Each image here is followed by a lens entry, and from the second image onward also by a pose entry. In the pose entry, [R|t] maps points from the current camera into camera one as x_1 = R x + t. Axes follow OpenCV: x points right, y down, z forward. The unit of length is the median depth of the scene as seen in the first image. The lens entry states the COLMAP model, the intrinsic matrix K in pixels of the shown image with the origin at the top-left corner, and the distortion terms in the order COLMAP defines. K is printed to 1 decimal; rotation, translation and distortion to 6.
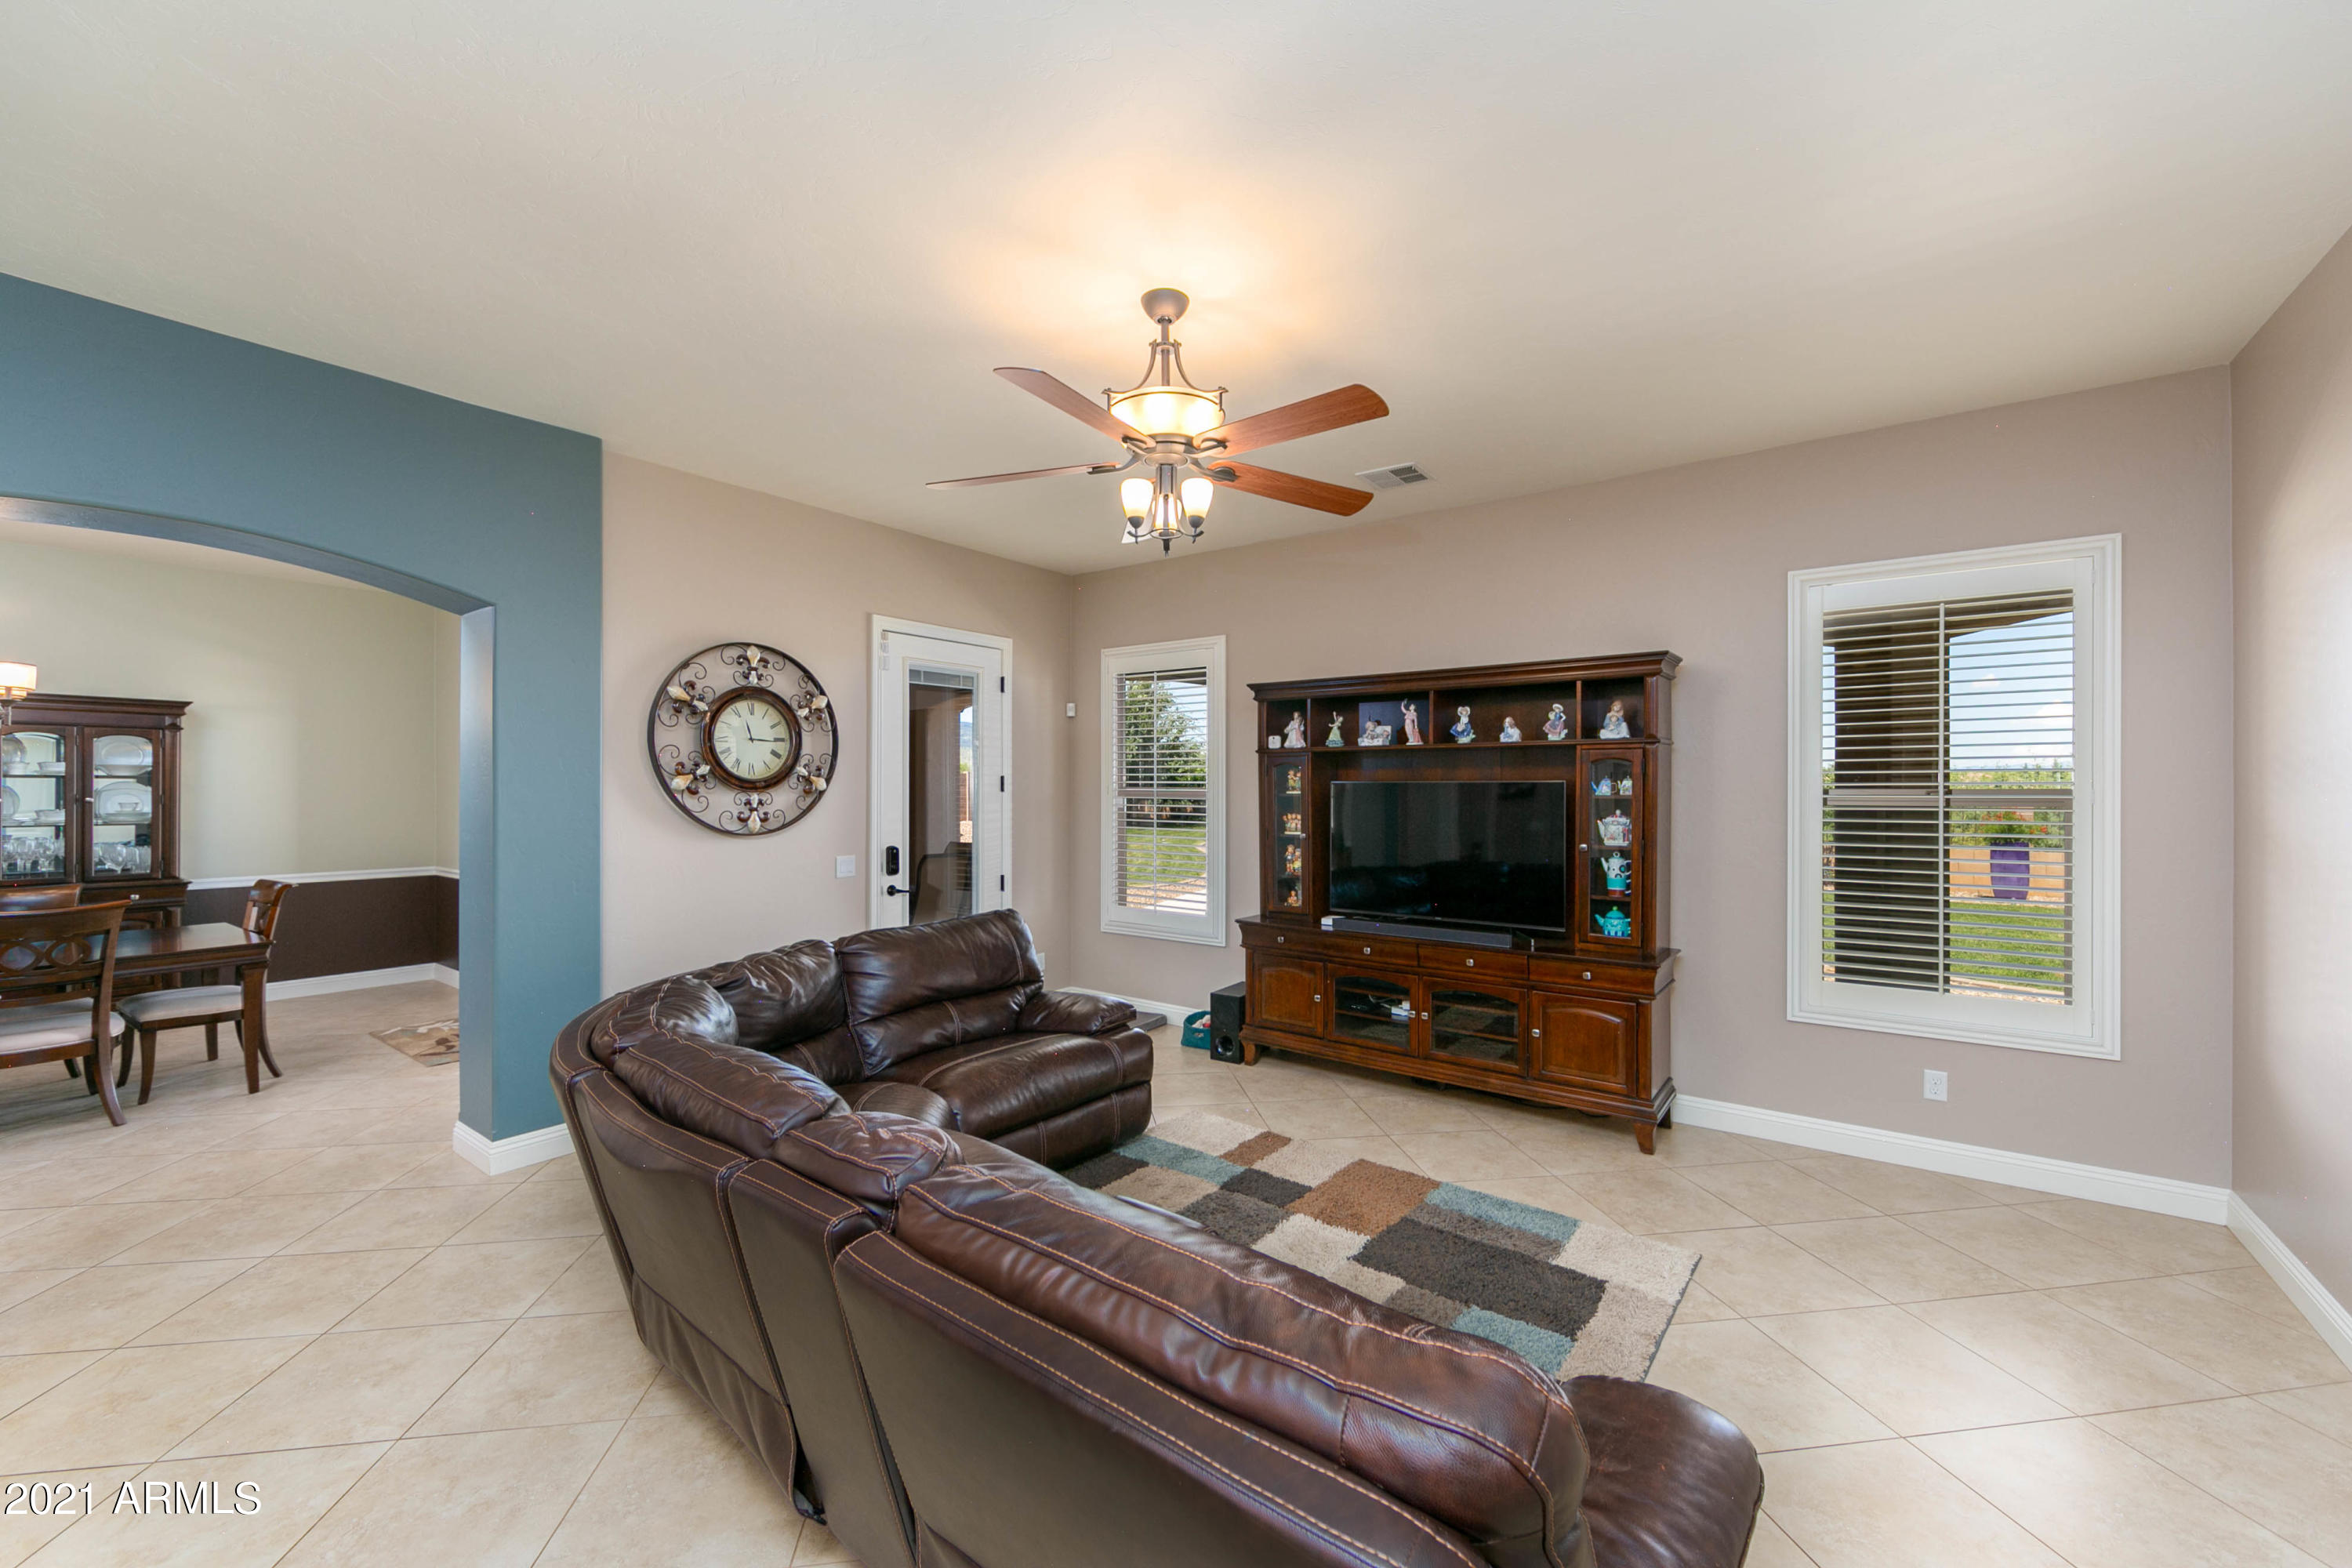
lens RADIAL K [[924.1, 0, 1191.6], [0, 924.1, 786.9], [0, 0, 1]] dist [-0.000637, 0.000456]
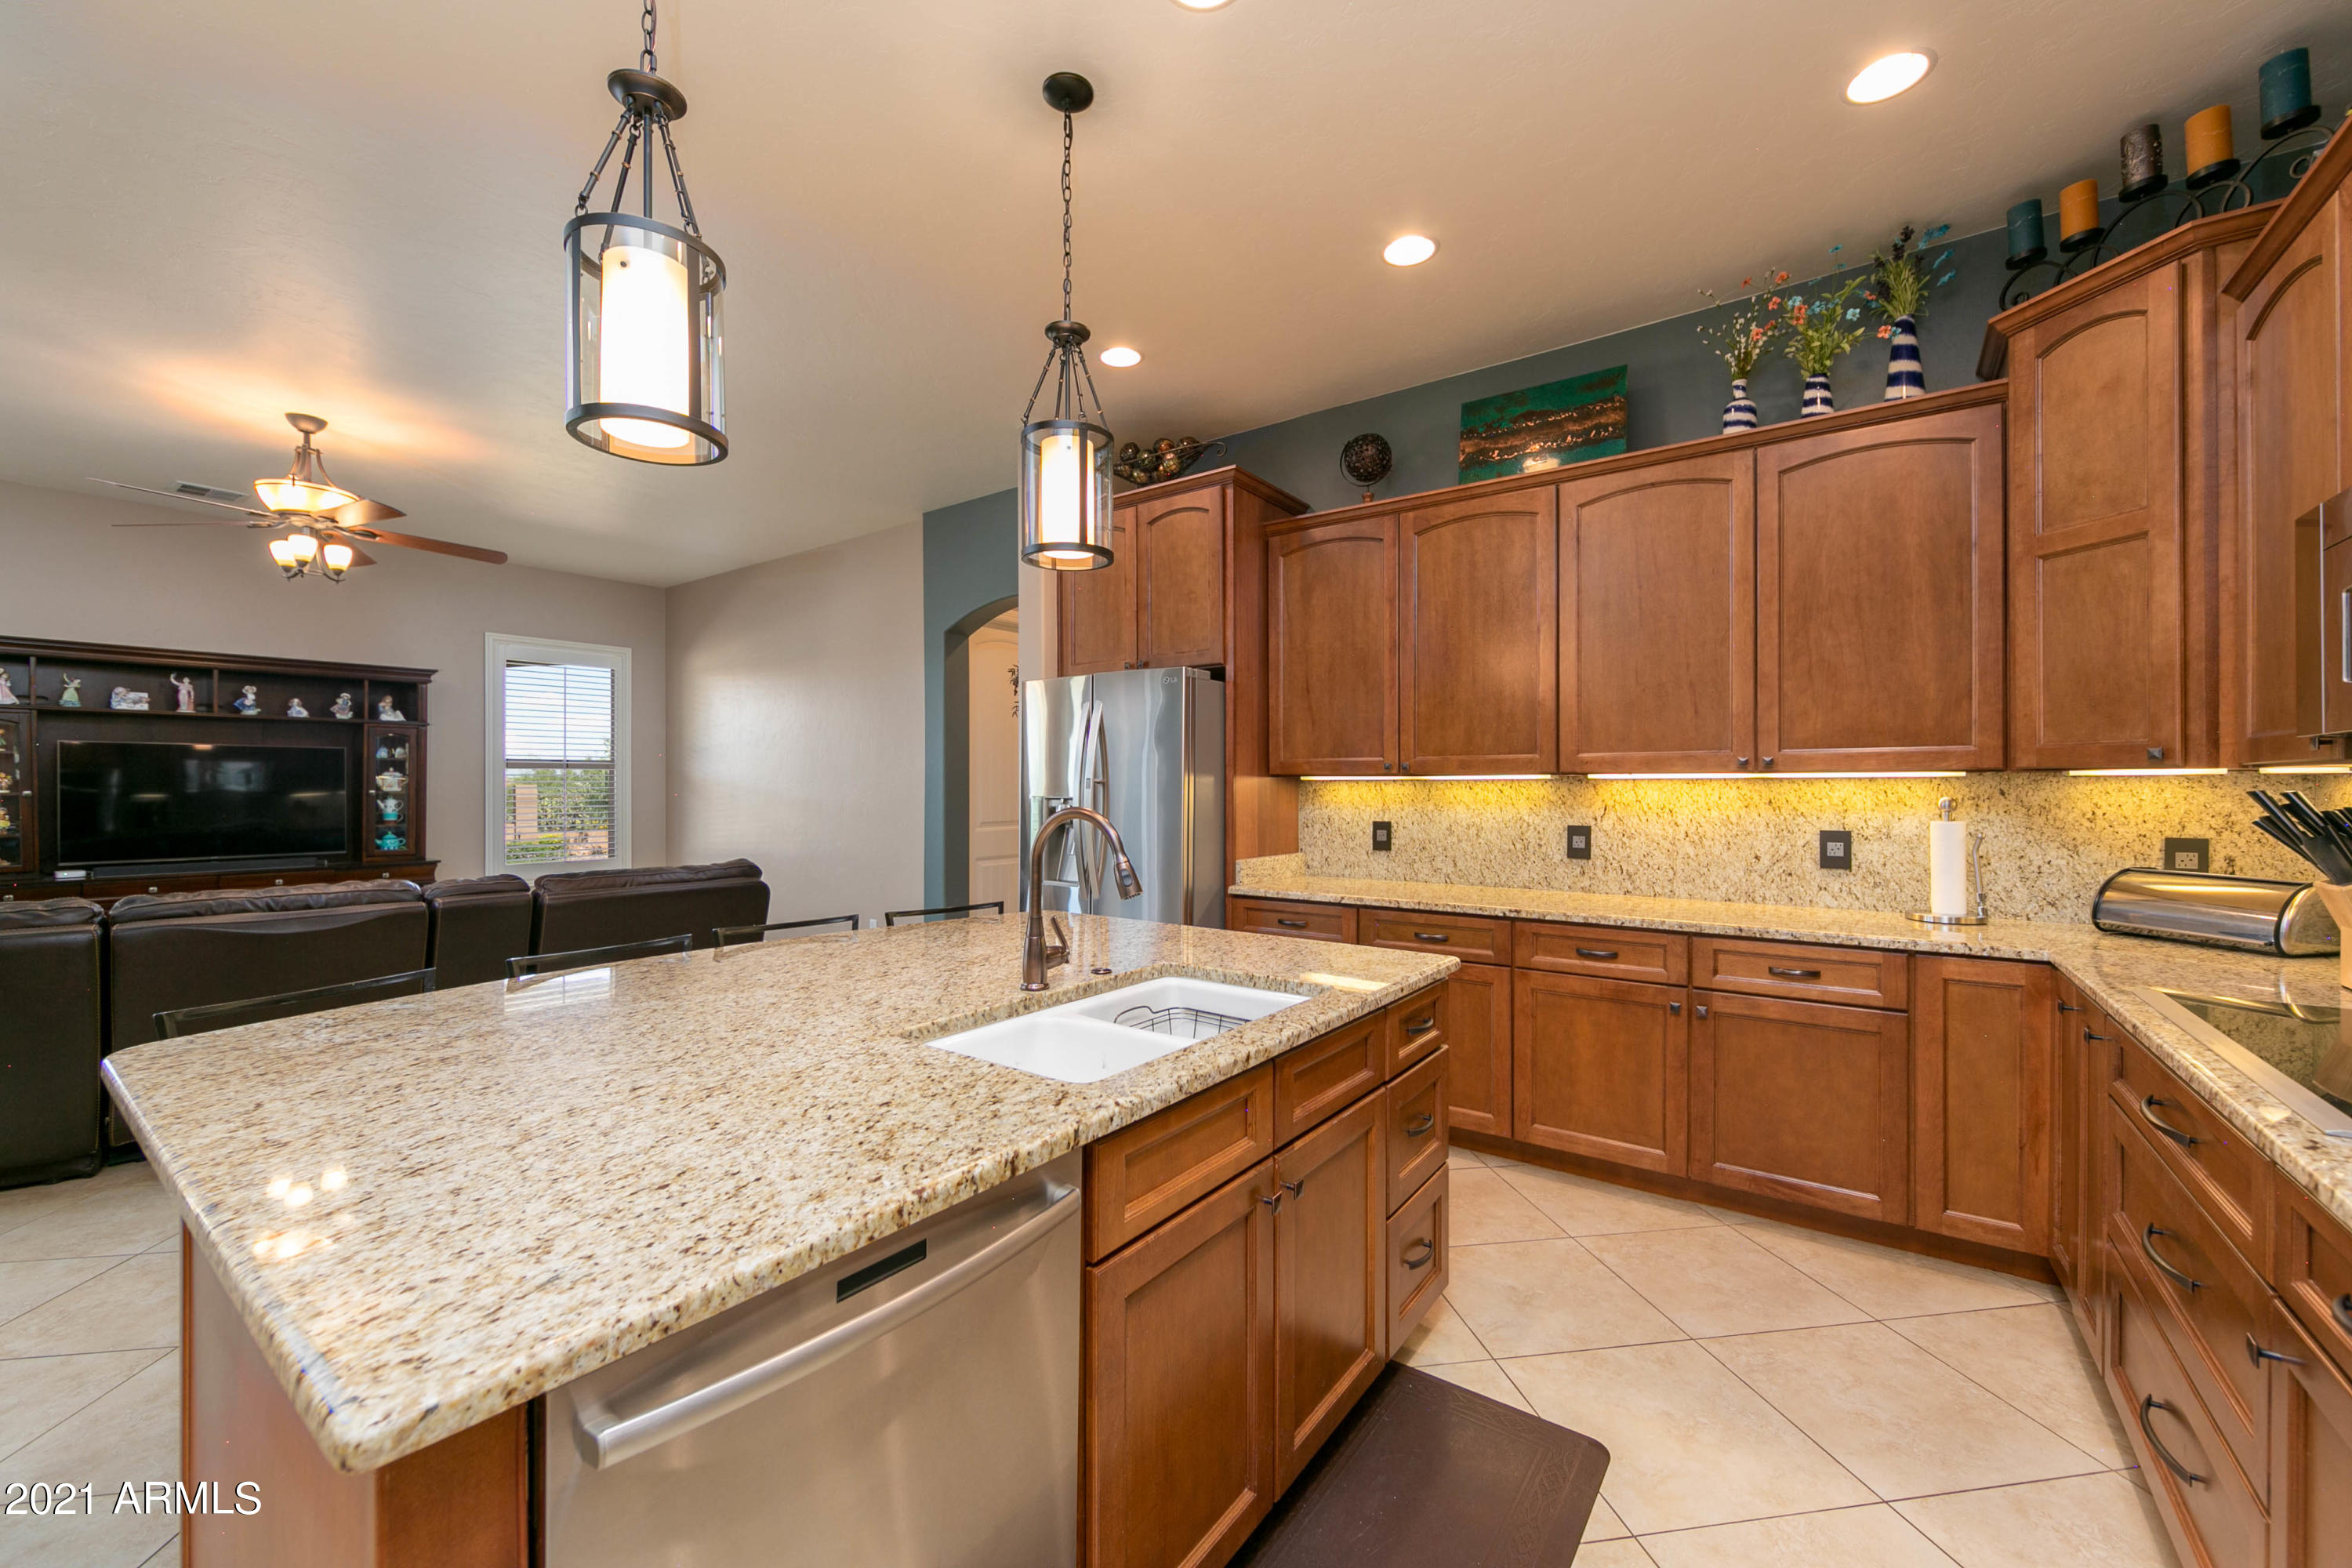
lens RADIAL K [[924.1, 0, 1171.8], [0, 924.1, 794.5], [0, 0, 1]] dist [-0.000637, 0.000456]
pose [[0.011743, -0.009369, 0.999887, -1.008530], [-0.000866, 0.999956, 0.009380, 0.051492], [-0.999931, -0.000976, 0.011734, -0.293369]]
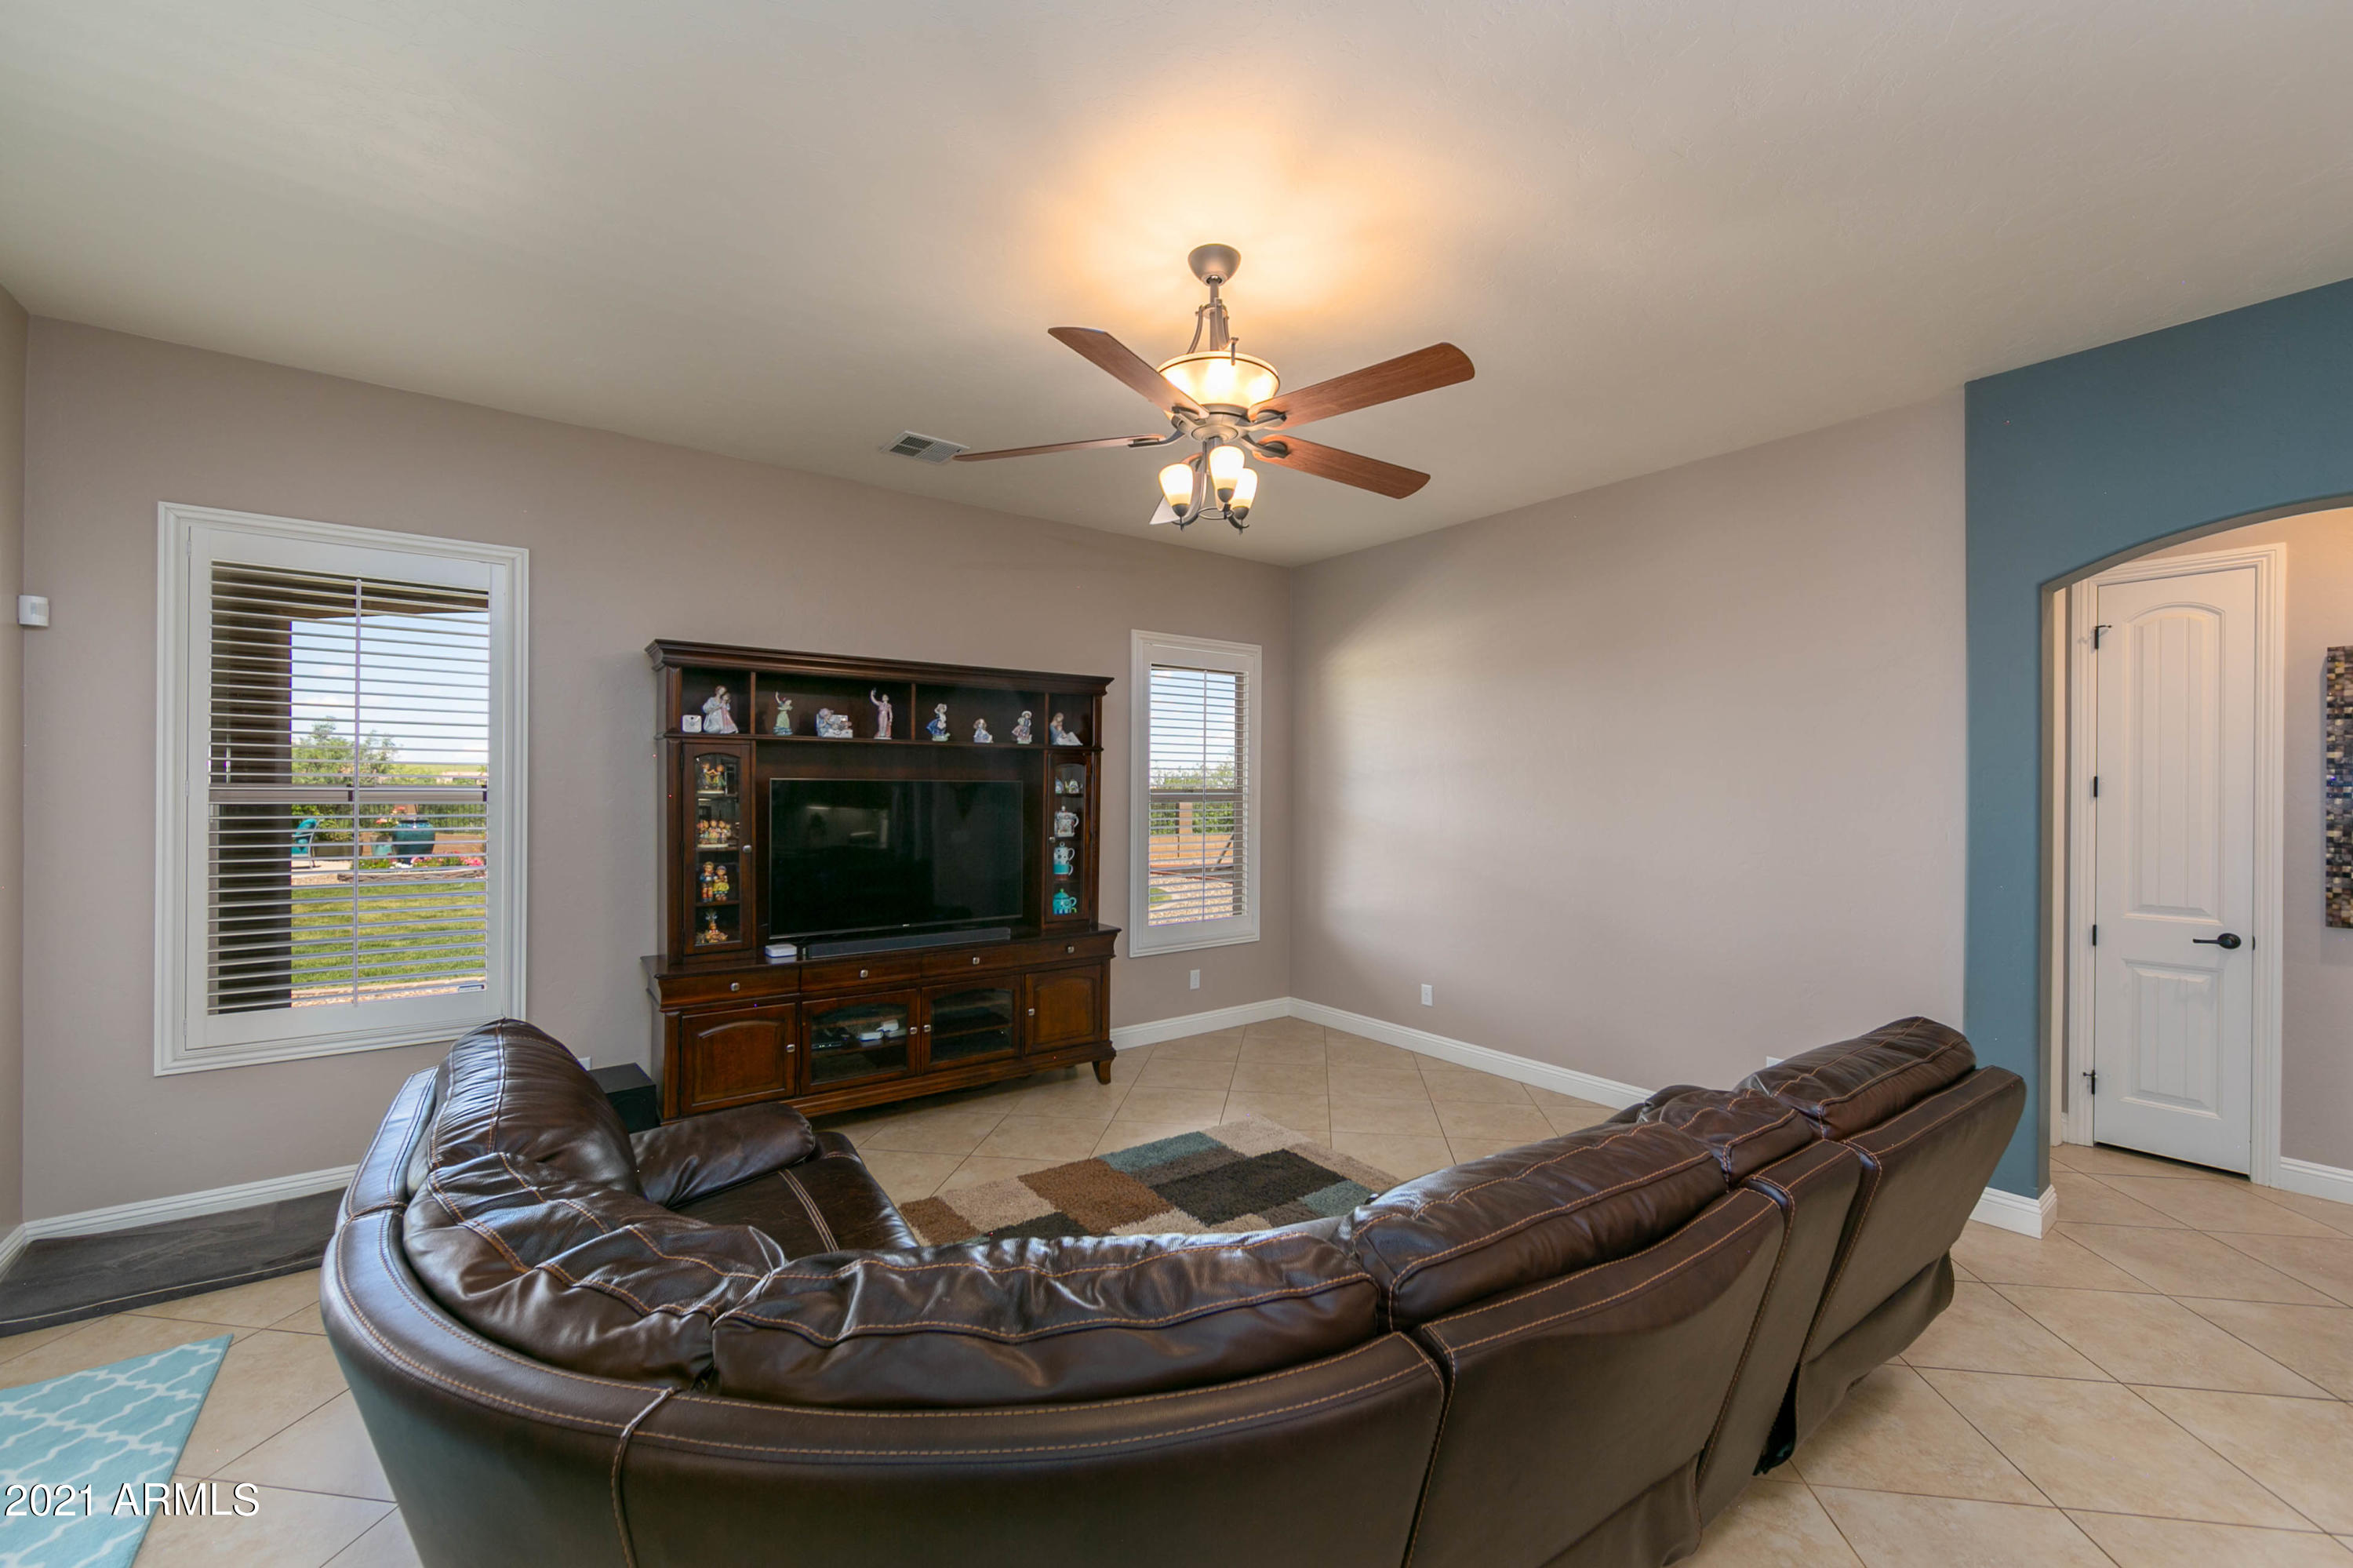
lens RADIAL K [[924.5, 0, 1177.3], [0, 924.5, 785.2], [0, 0, 1]] dist [-0.000637, 0.000456]
pose [[0.291098, 0.003941, 0.956685, -0.600735], [-0.004210, 0.999987, -0.002838, 0.001073], [-0.956684, -0.003202, 0.291111, 0.499096]]
